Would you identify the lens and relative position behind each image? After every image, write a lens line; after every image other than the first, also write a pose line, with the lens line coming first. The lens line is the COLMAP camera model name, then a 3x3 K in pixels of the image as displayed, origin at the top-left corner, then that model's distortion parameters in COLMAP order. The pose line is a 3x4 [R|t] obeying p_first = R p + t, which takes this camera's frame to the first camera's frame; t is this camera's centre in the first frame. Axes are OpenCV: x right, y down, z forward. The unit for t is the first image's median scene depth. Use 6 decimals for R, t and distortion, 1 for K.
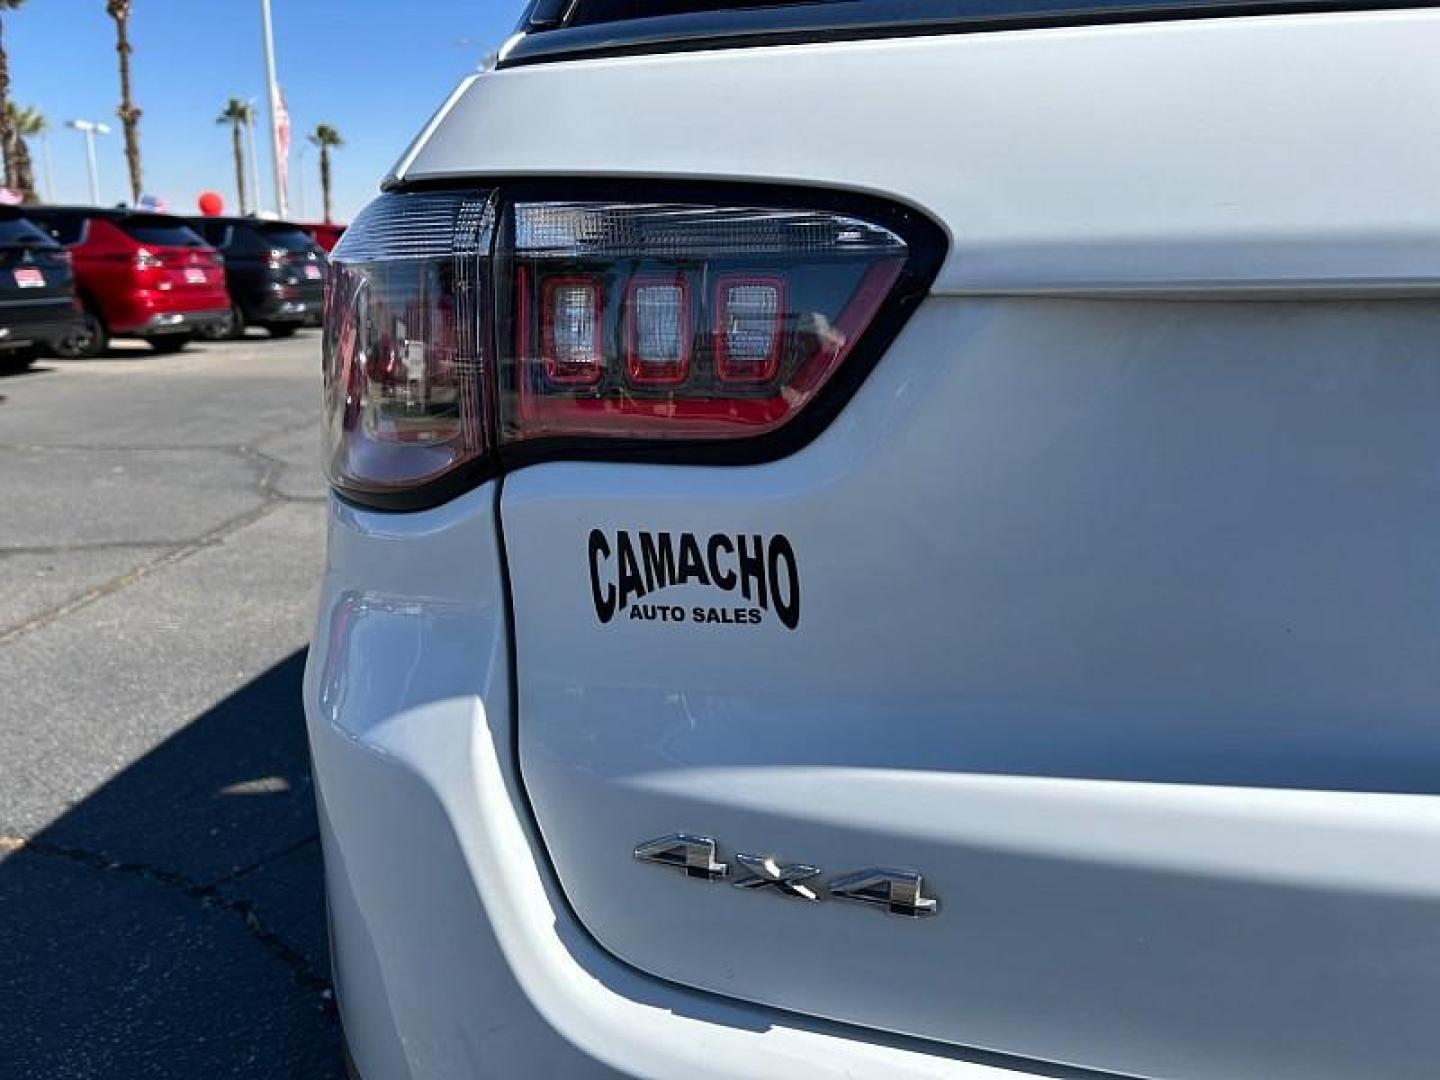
lens RADIAL K [[1095.5, 0, 695.7], [0, 1095.5, 517.4], [0, 0, 1]] dist [0.088227, -0.094361]
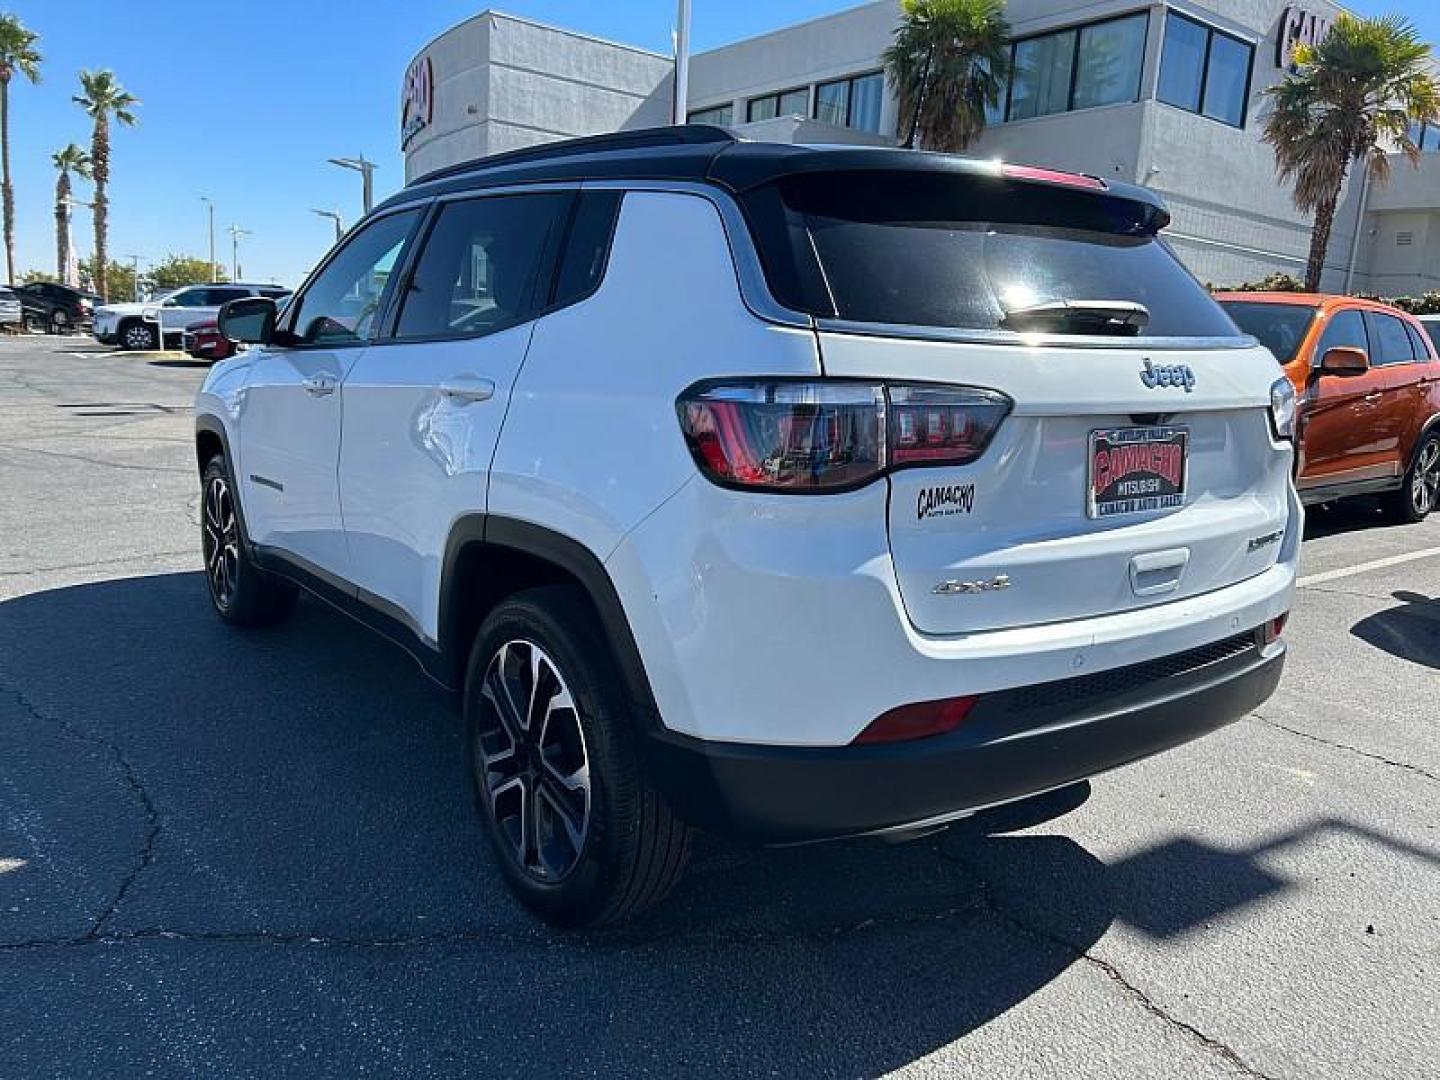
lens RADIAL K [[1105.3, 0, 711.0], [0, 1105.3, 545.7], [0, 0, 1]] dist [0.072460, -0.086730]
pose [[0.699521, -0.100760, 0.707473, -0.443438], [0.120236, 0.992491, 0.022469, 0.004434], [-0.704424, 0.069346, 0.706383, -0.129734]]
